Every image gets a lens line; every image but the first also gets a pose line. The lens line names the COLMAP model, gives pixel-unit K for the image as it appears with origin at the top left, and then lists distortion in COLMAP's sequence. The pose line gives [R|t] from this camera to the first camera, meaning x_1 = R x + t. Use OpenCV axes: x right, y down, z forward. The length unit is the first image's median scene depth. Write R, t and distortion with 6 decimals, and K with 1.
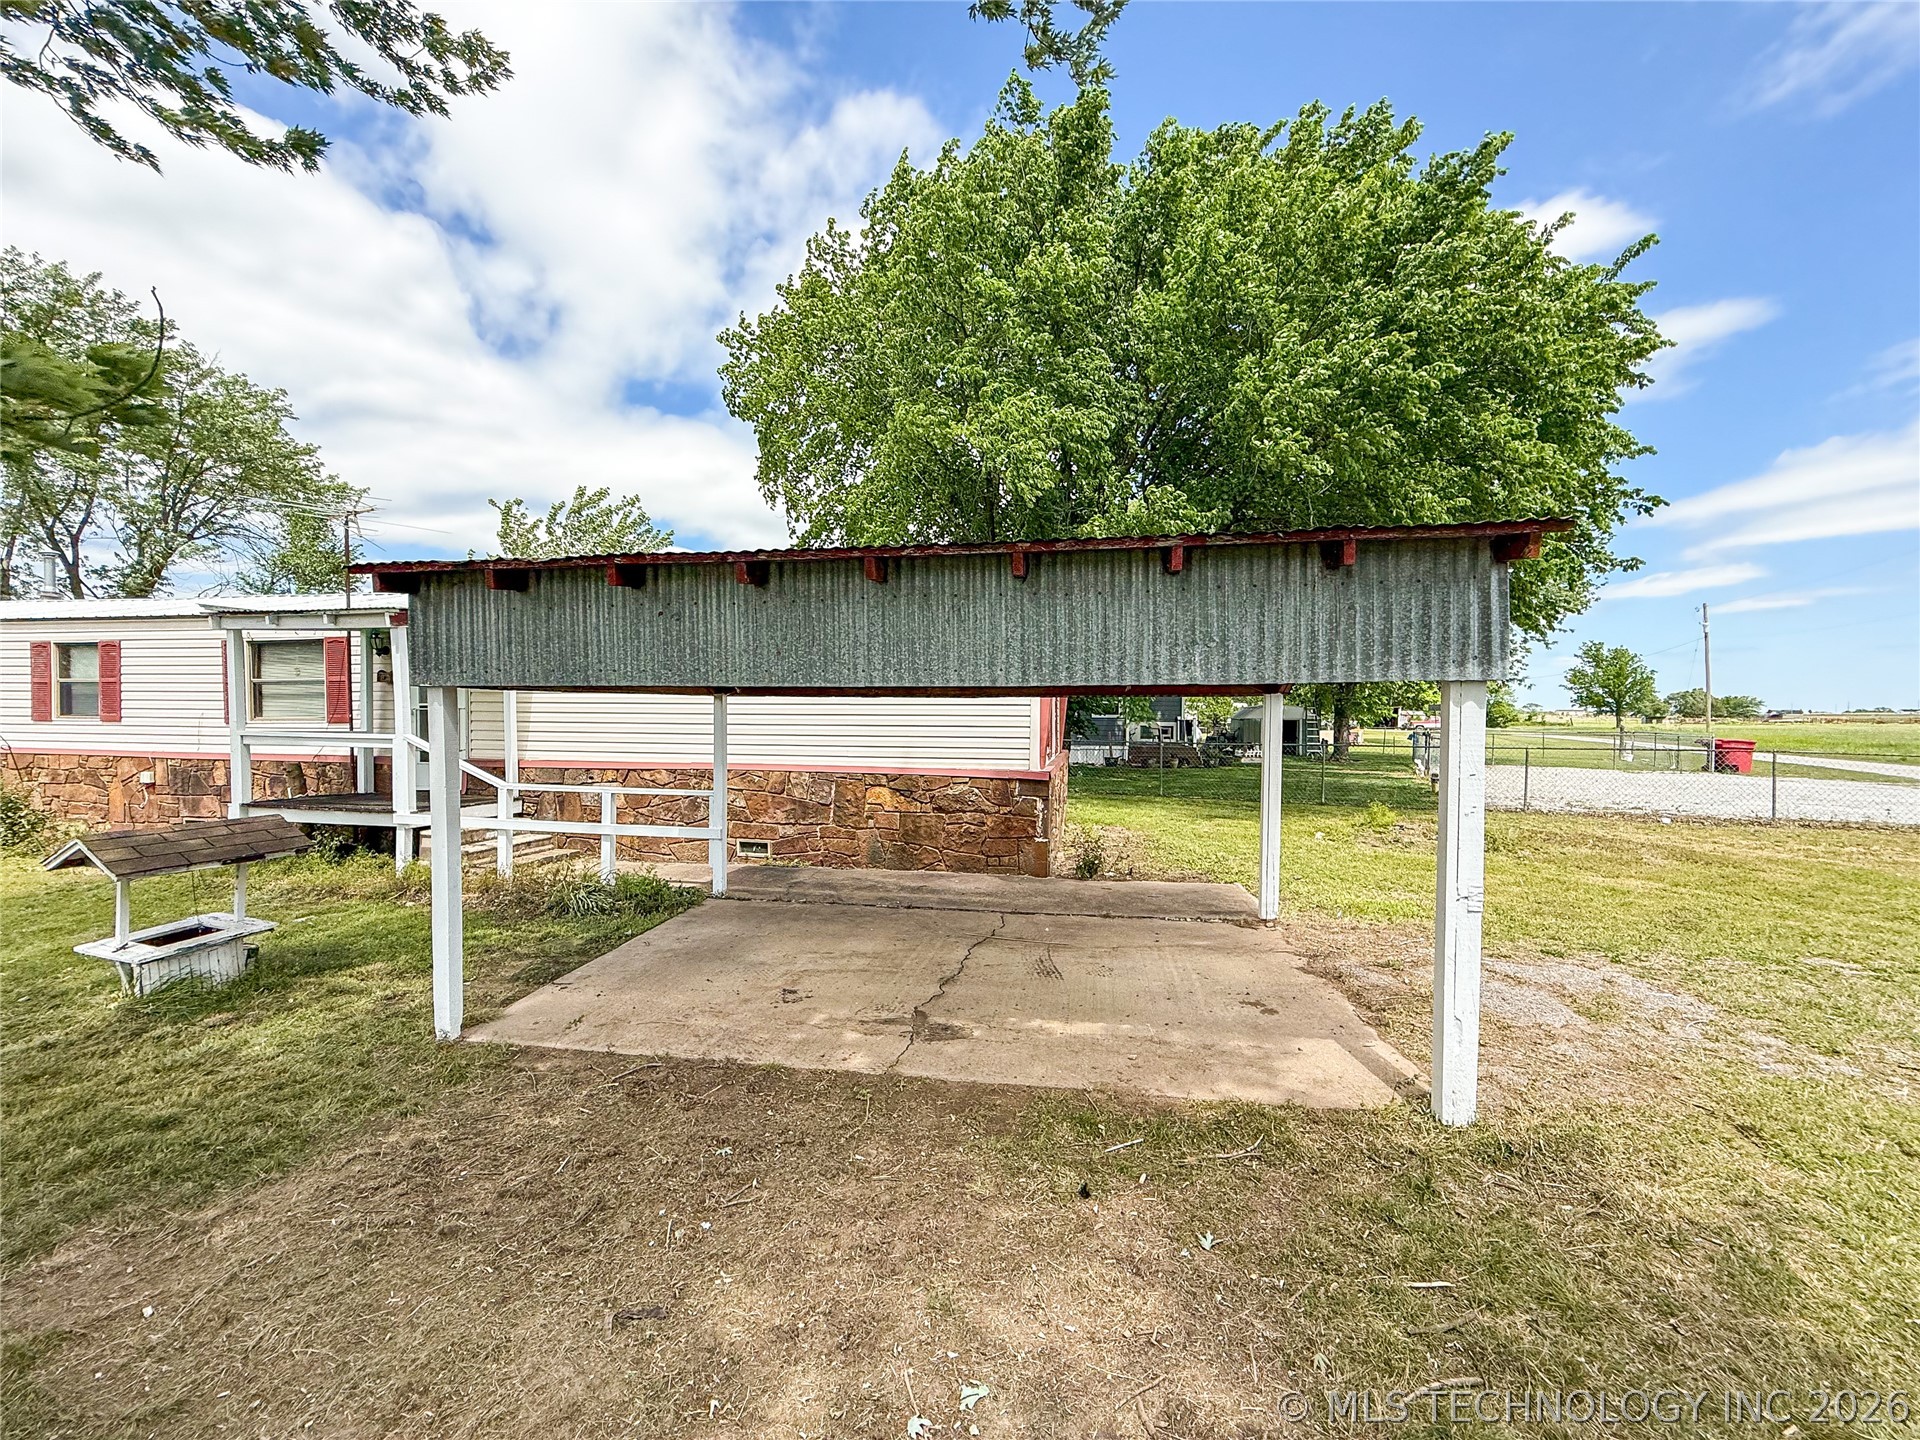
lens RADIAL K [[767.8, 0, 944.8], [0, 767.8, 700.4], [0, 0, 1]] dist [-0.000681, -0.000313]
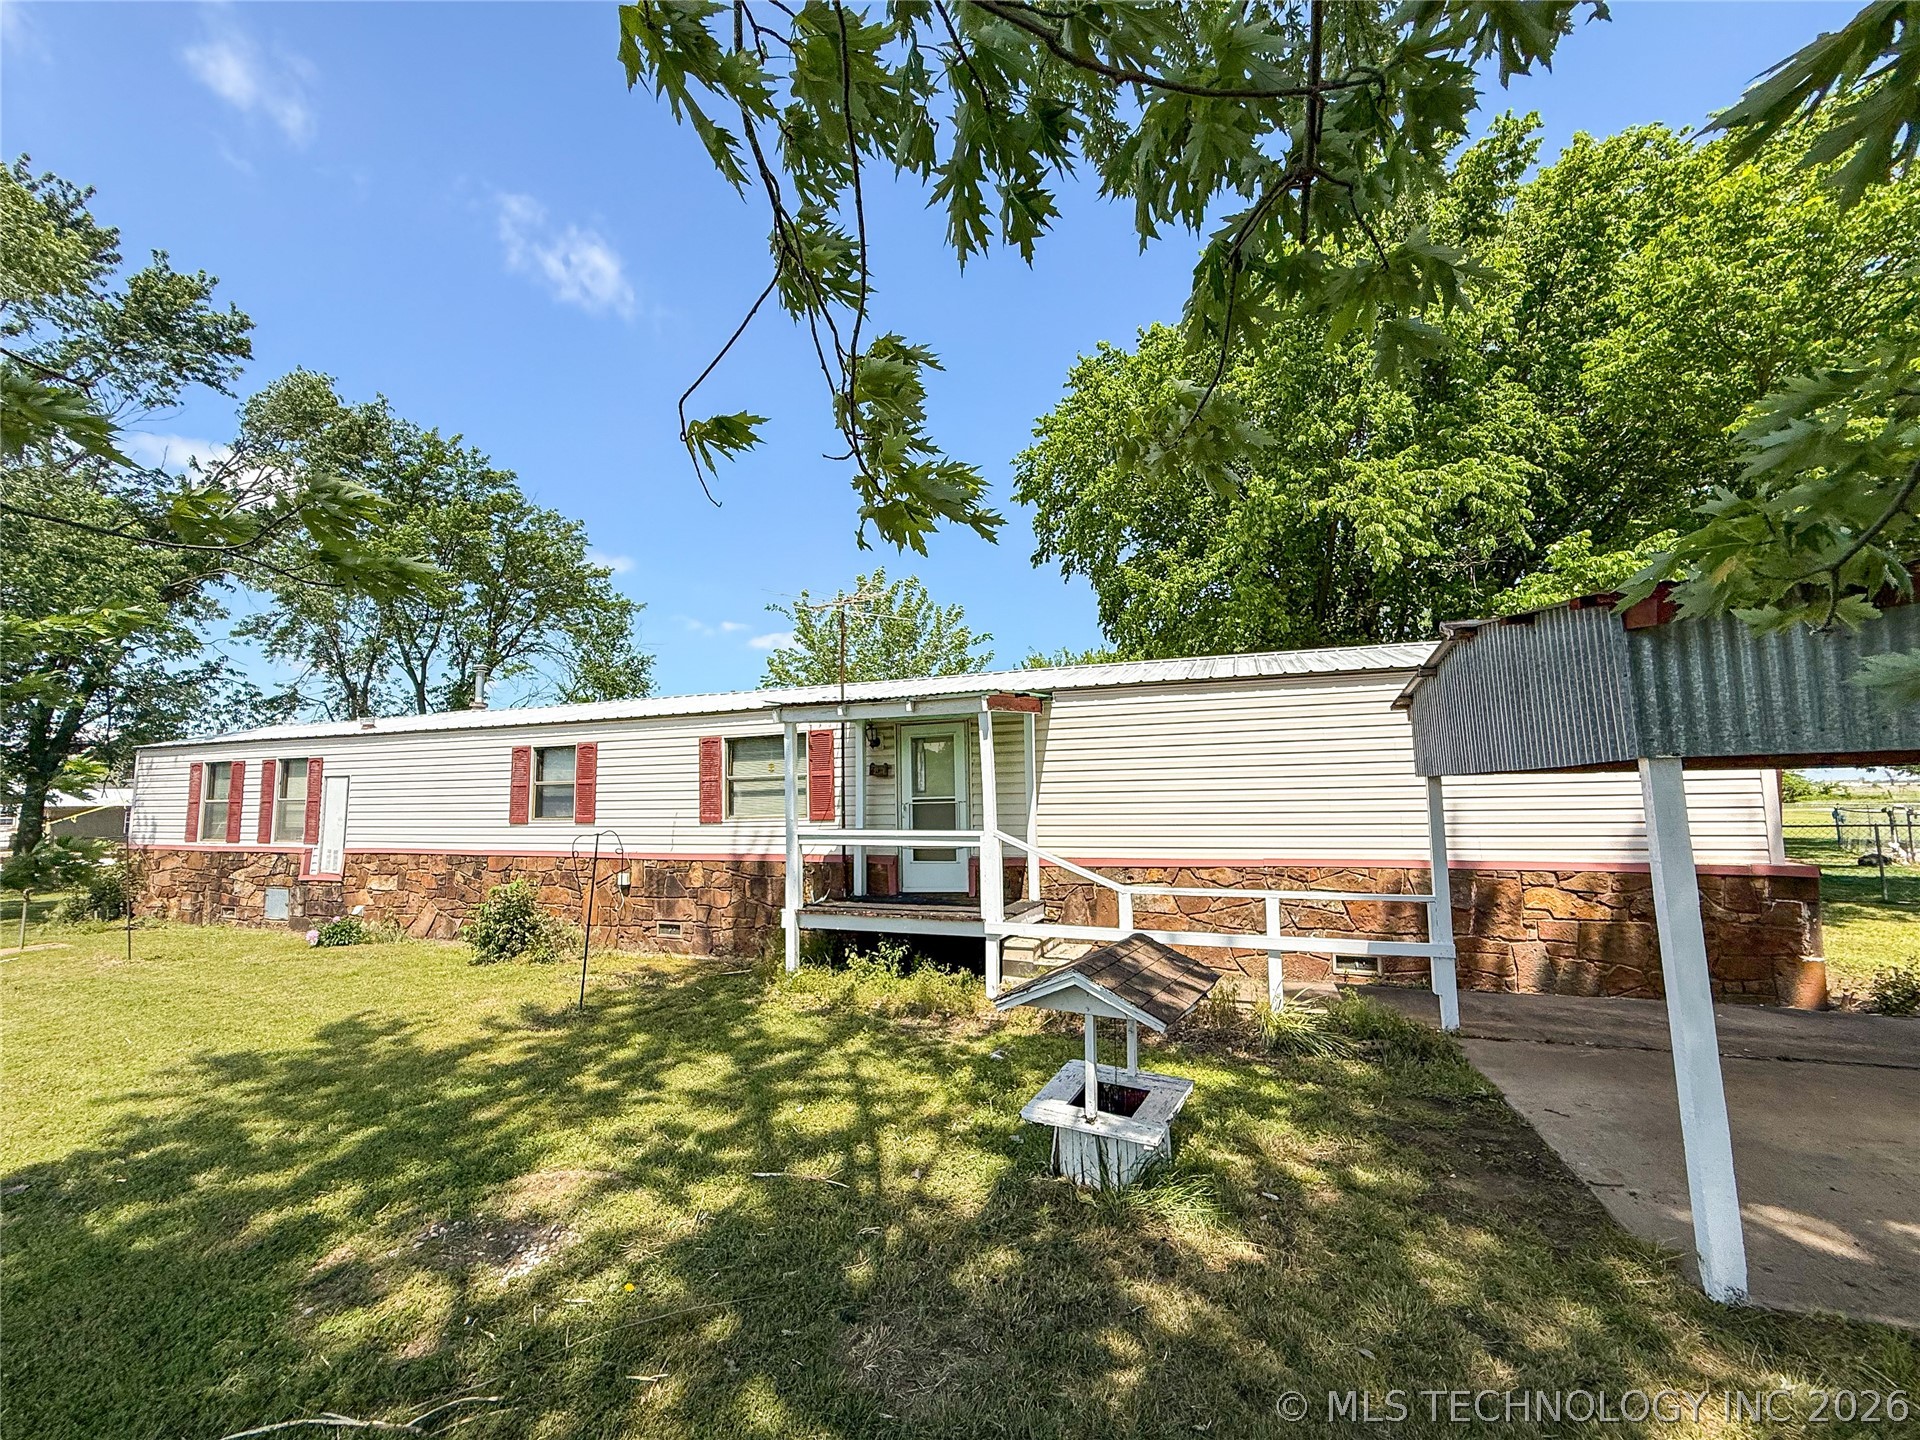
lens RADIAL K [[767.8, 0, 928.0], [0, 767.8, 687.3], [0, 0, 1]] dist [-0.000681, -0.000313]
pose [[0.983434, -0.049446, -0.174394, -0.465729], [0.026174, 0.990730, -0.133300, -0.003016], [0.179369, 0.126527, 0.975612, 0.067501]]
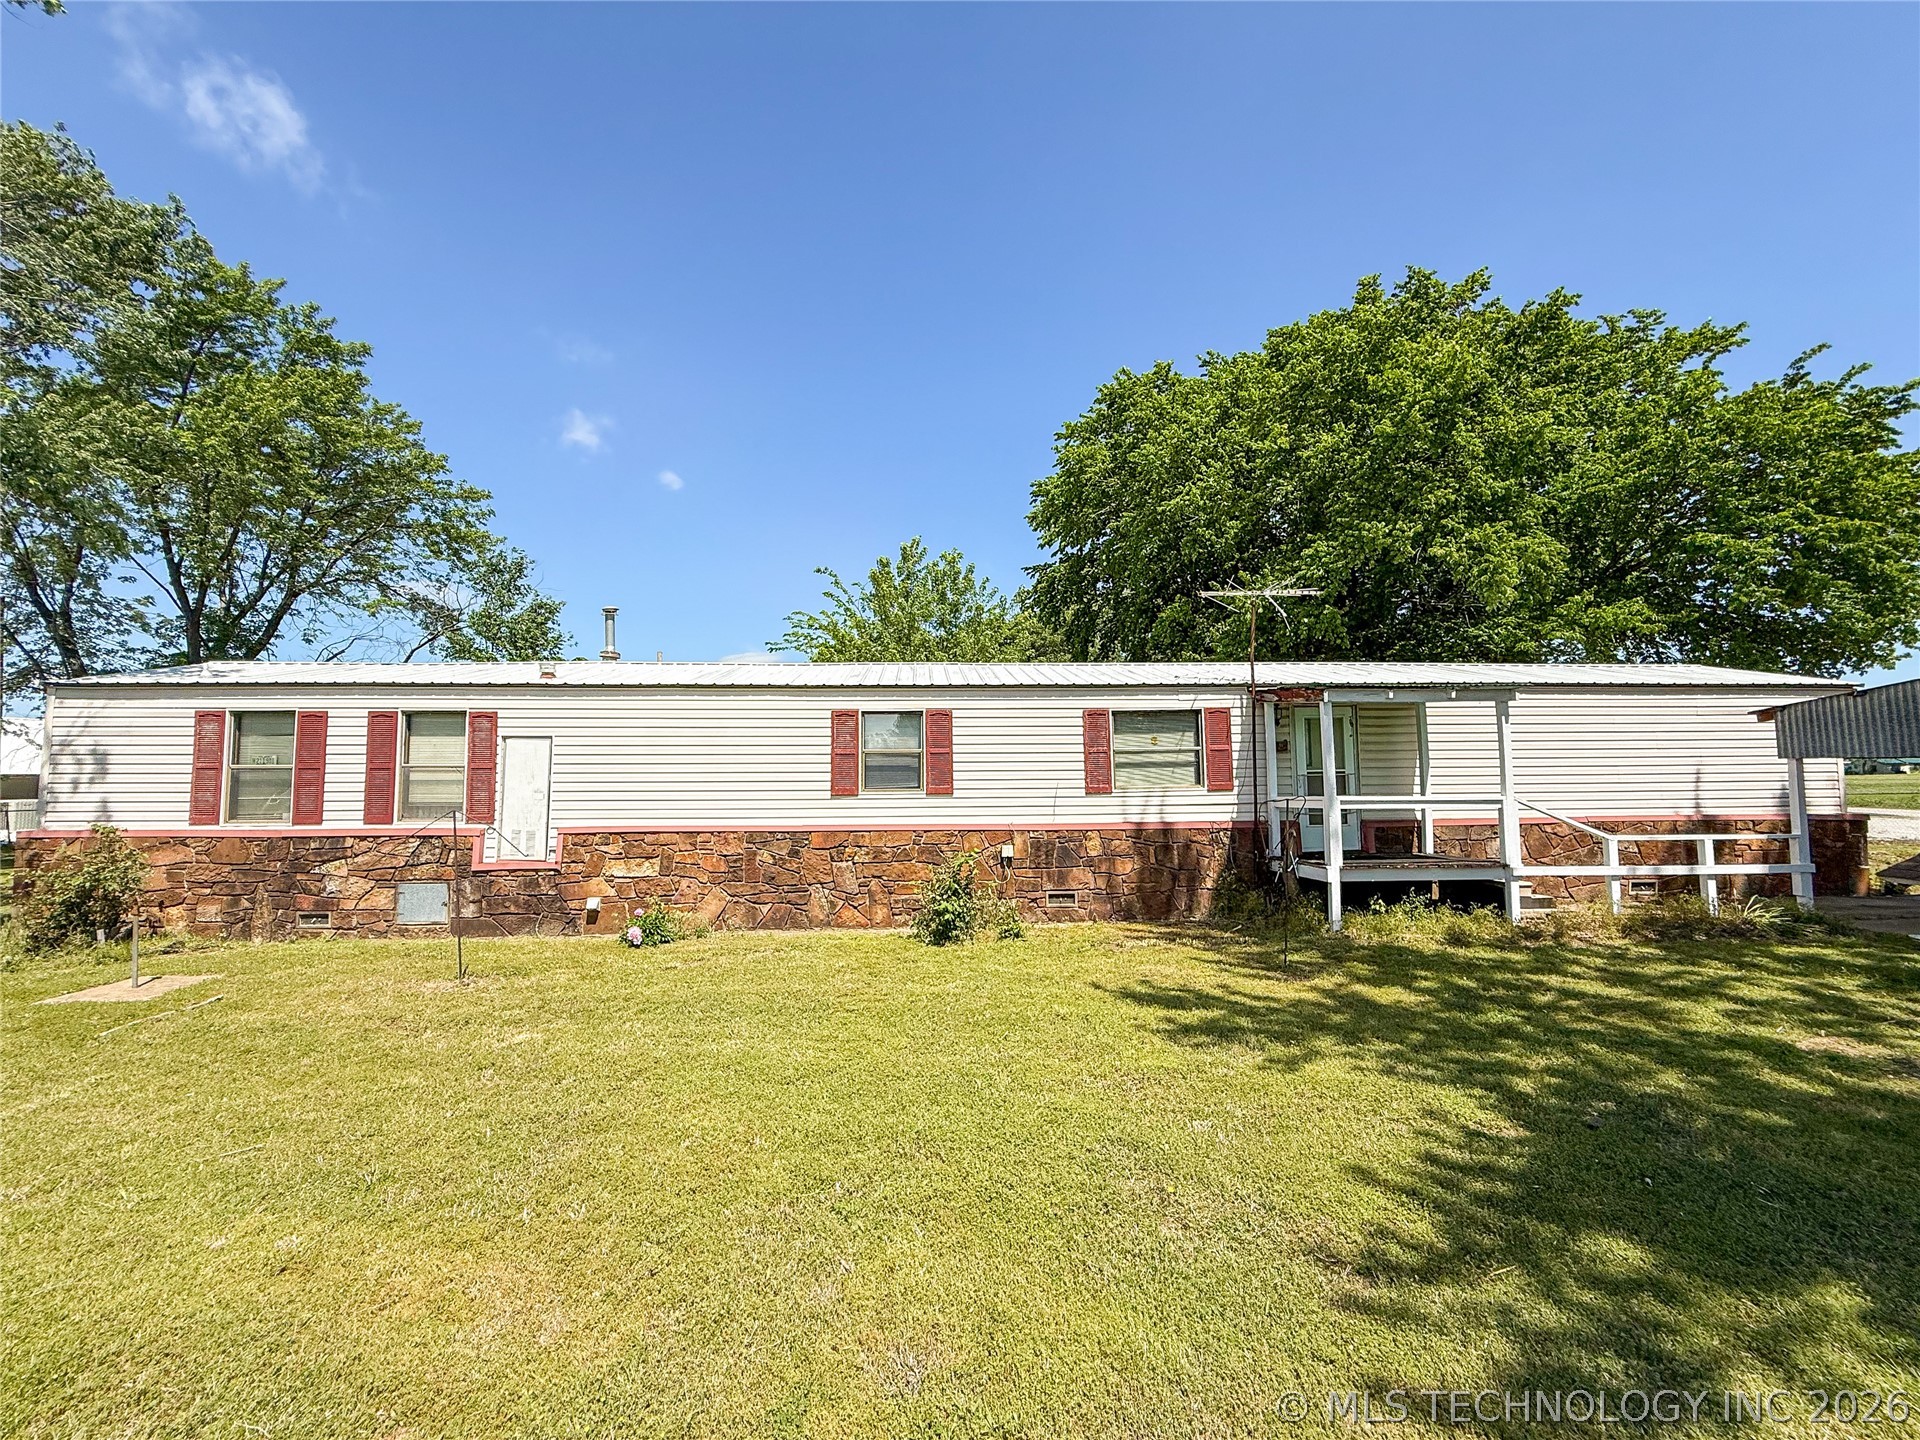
lens RADIAL K [[767.8, 0, 916.1], [0, 767.8, 718.9], [0, 0, 1]] dist [-0.000681, -0.000313]
pose [[0.972885, 0.003419, 0.231266, -1.374369], [0.012803, 0.997562, -0.068606, -0.000412], [-0.230937, 0.069706, 0.970469, 0.080039]]
